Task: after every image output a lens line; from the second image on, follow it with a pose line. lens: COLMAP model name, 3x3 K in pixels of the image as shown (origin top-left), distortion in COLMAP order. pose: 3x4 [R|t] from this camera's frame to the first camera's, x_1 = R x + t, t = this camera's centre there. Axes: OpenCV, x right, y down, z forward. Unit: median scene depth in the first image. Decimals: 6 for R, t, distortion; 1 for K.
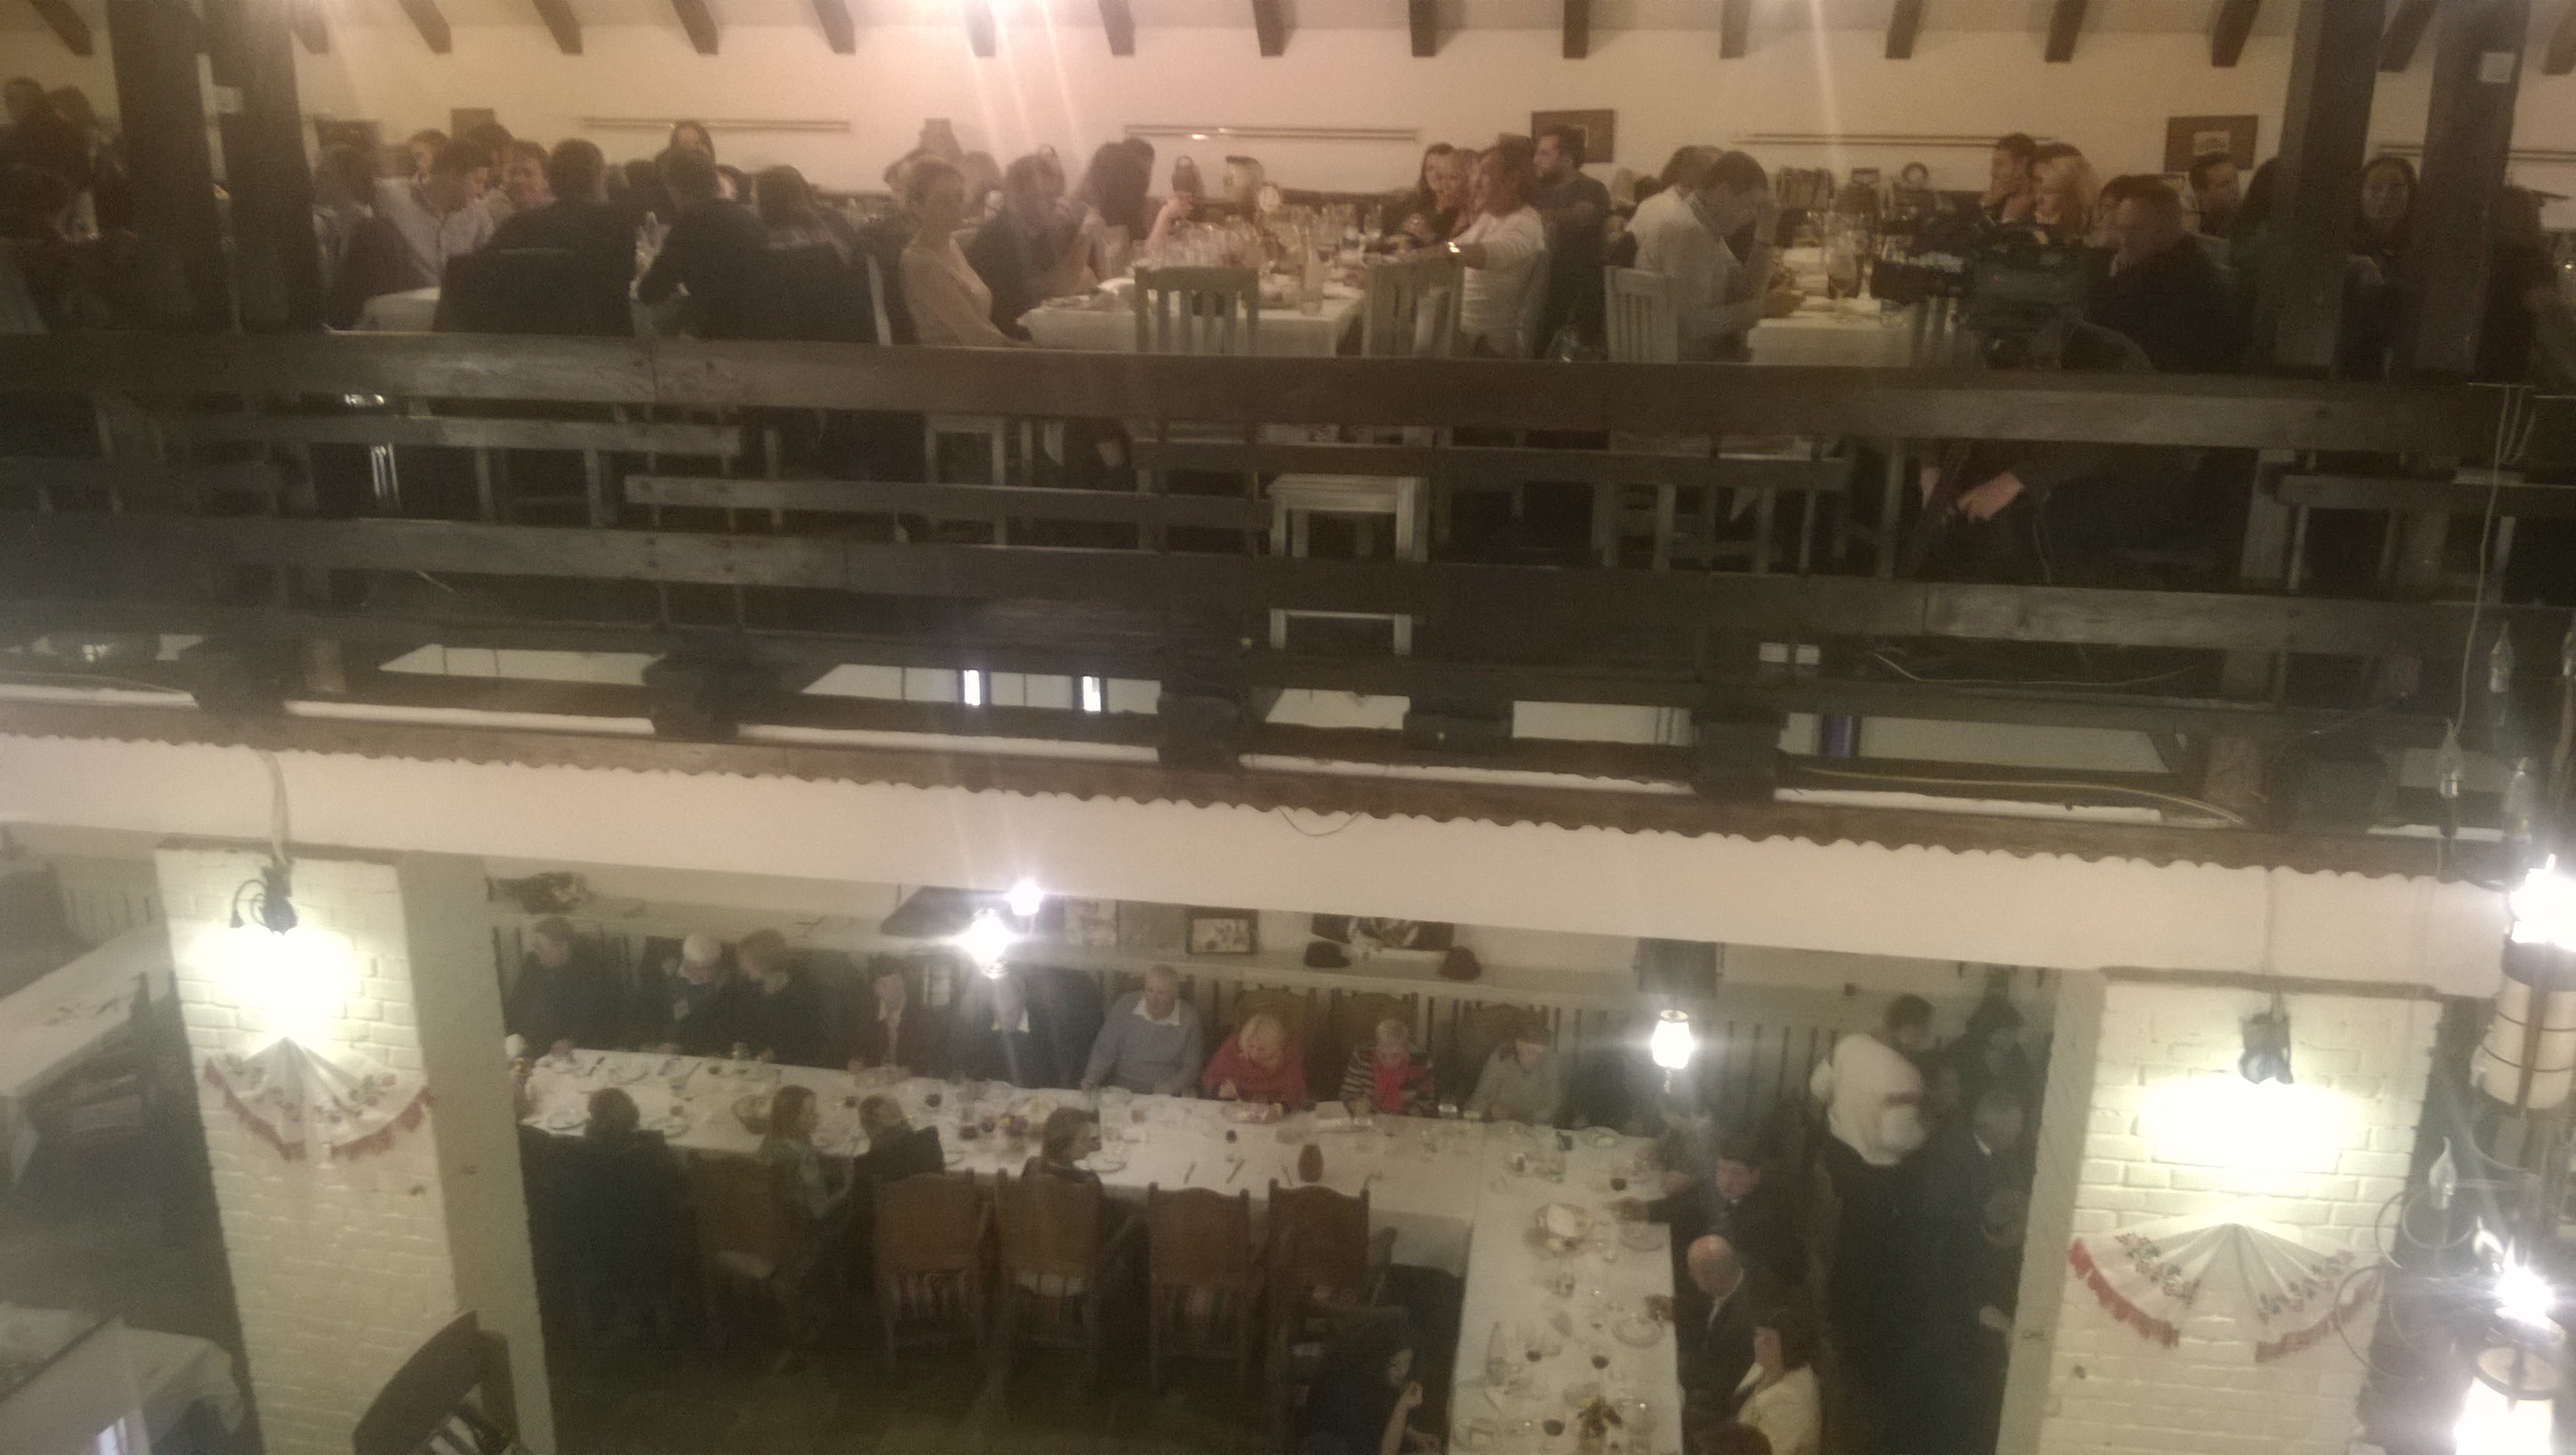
lens RADIAL K [[1839.3, 0, 1250.6], [0, 1839.3, 591.5], [0, 0, 1]] dist [0.000635, -0.070042]
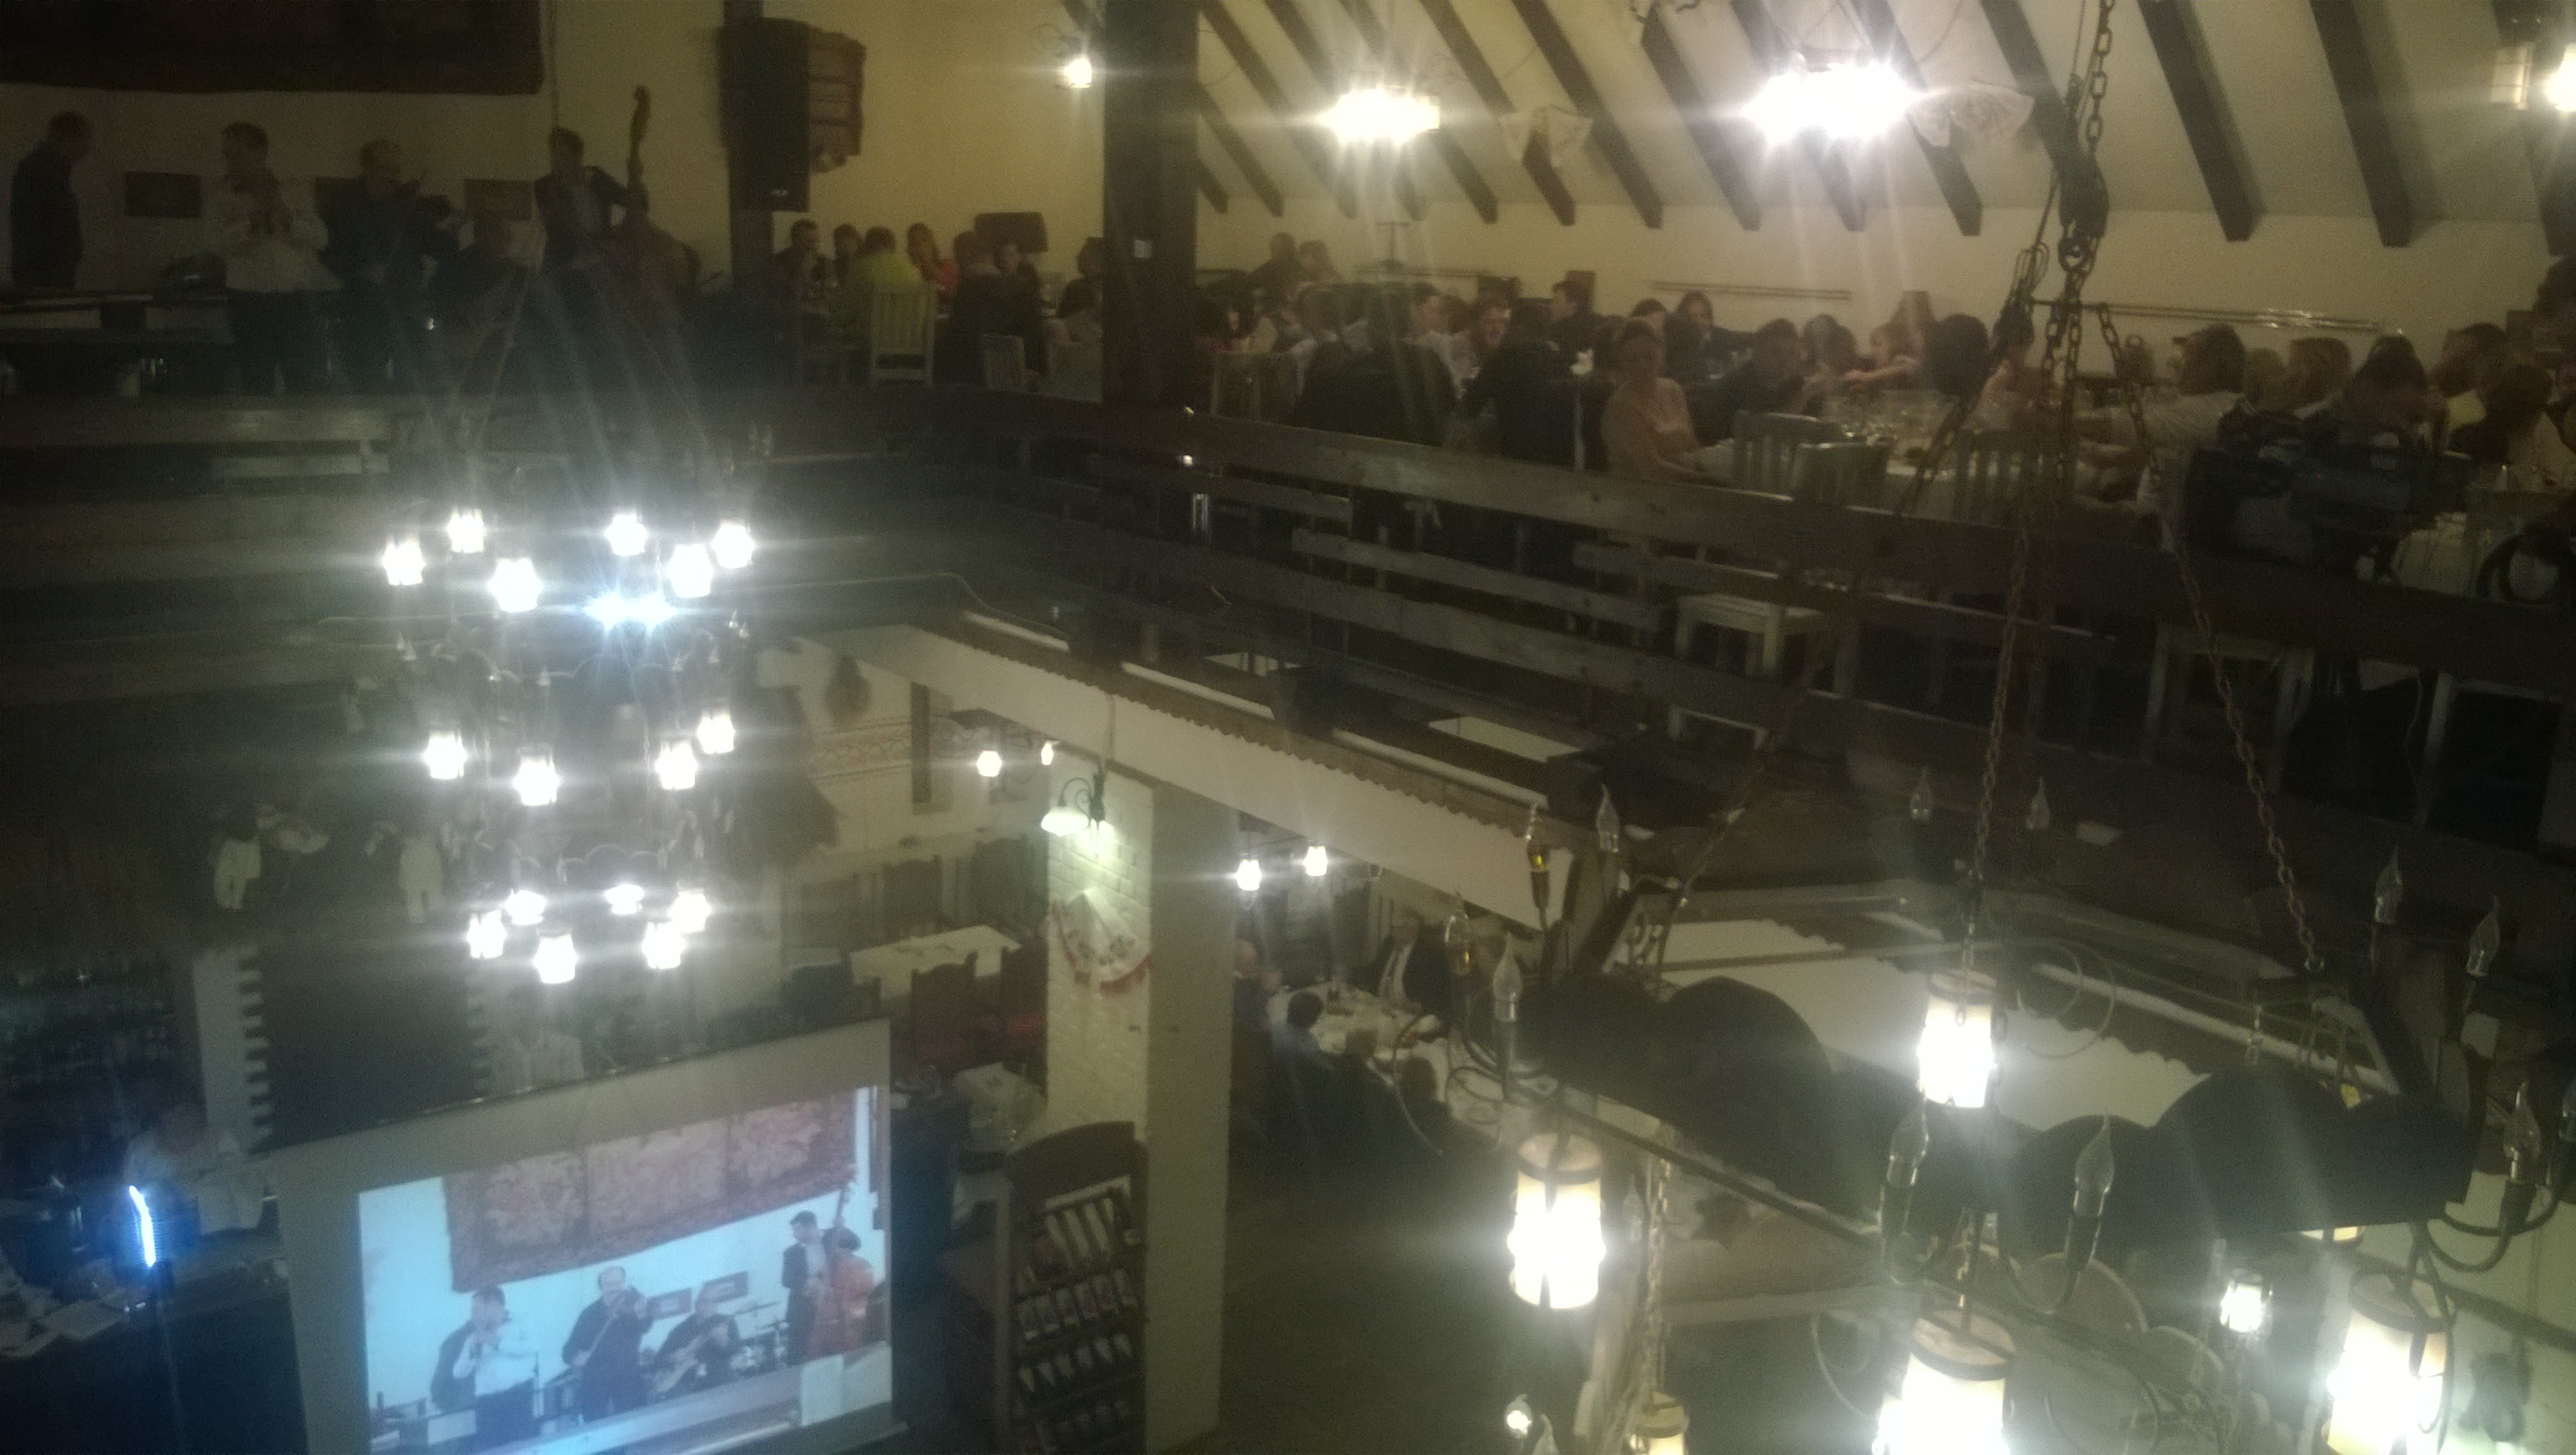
lens RADIAL K [[1884.0, 0, 1174.9], [0, 1884.0, 724.0], [0, 0, 1]] dist [-0.001885, -0.039816]
pose [[0.712933, 0.190142, -0.674961, 0.493808], [-0.211561, 0.976008, 0.051486, 0.021743], [0.668557, 0.106089, 0.736055, -0.059417]]
